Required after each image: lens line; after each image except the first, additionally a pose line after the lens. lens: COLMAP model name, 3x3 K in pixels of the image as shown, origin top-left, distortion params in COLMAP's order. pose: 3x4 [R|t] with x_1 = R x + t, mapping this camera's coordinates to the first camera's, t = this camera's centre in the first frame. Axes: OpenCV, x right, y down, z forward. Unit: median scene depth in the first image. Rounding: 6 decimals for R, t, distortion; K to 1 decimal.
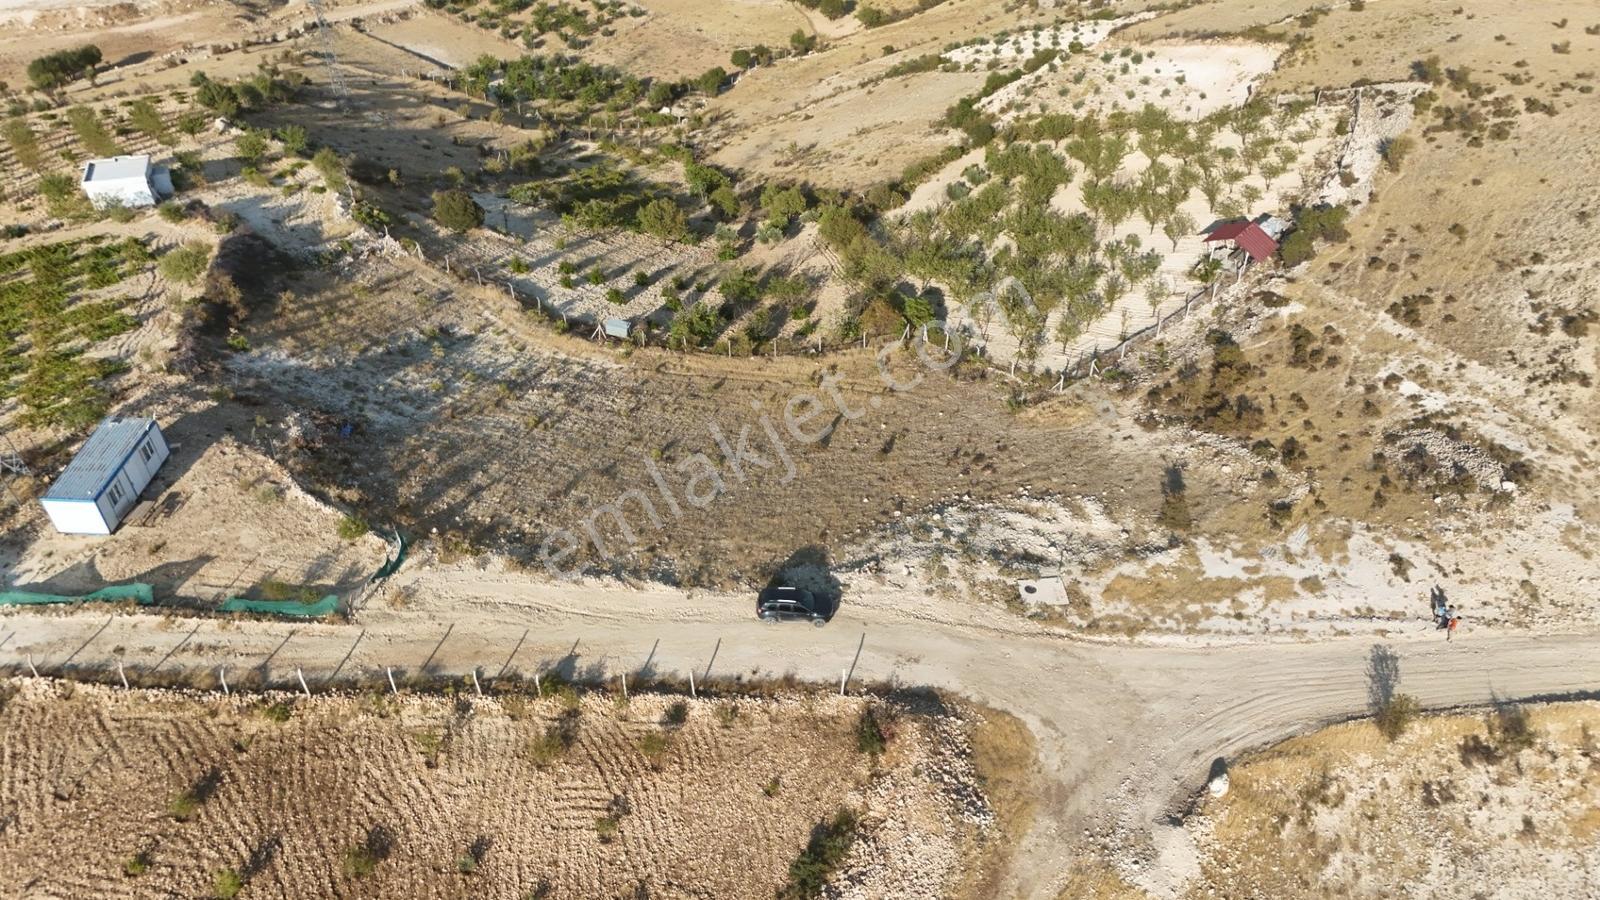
lens RADIAL K [[1174.9, 0, 800.0], [0, 1174.9, 450.0], [0, 0, 1]] dist [0.079897, -0.077704]
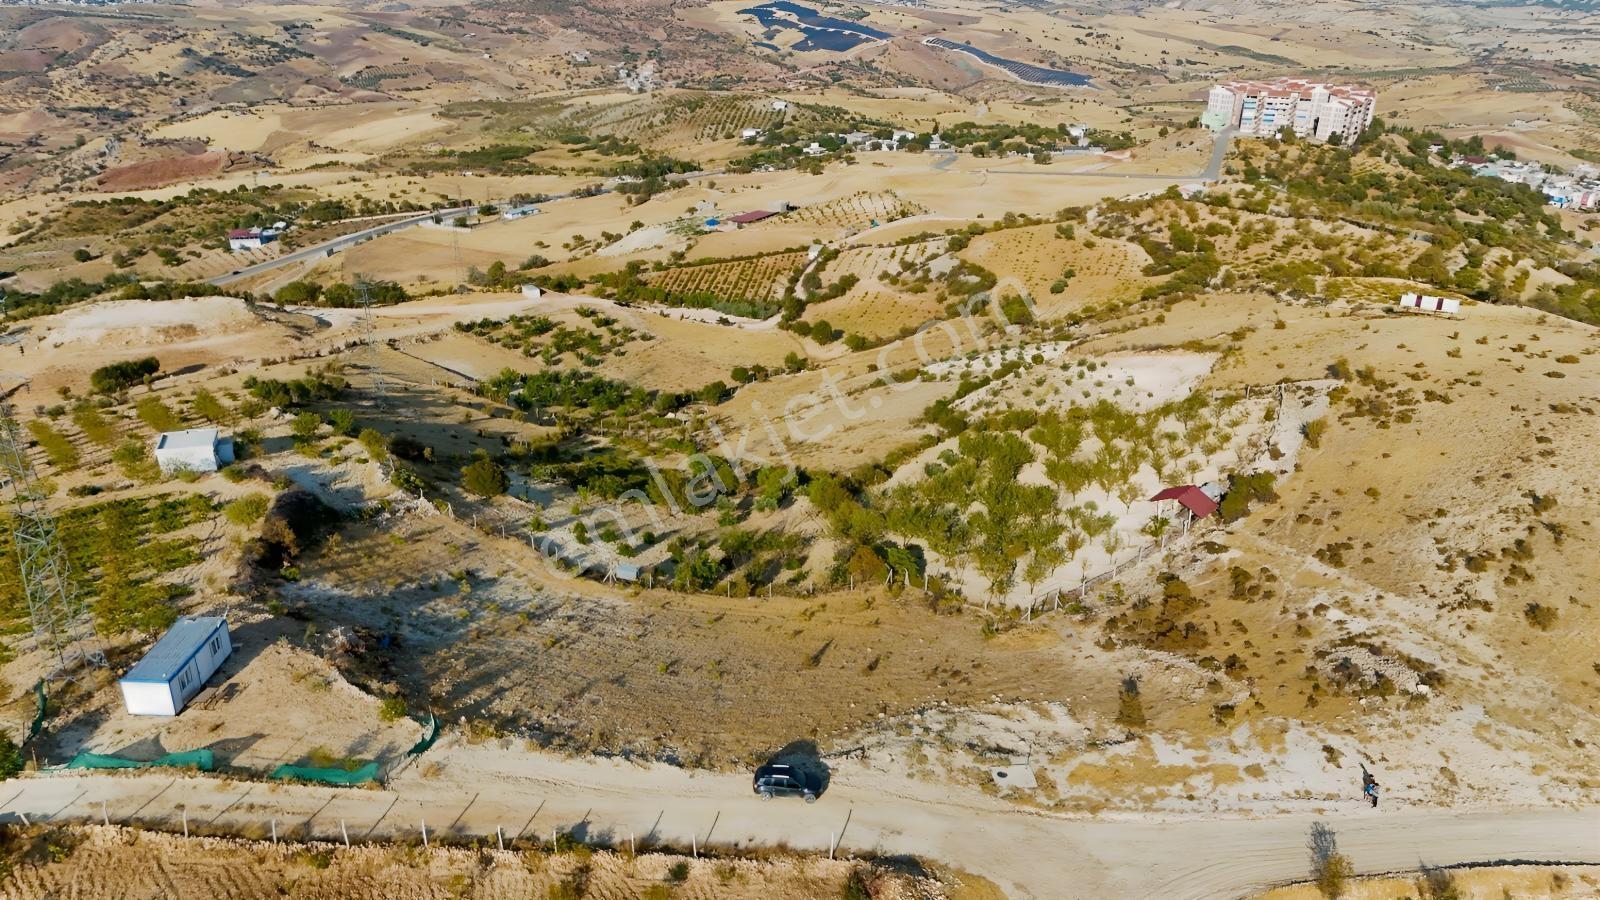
lens RADIAL K [[1174.9, 0, 800.0], [0, 1174.9, 450.0], [0, 0, 1]] dist [0.079897, -0.077704]
pose [[0.999944, 0.007977, 0.007019, -0.002483], [-0.005796, 0.963142, -0.268930, 0.094874], [-0.008906, 0.268874, 0.963134, -0.108447]]
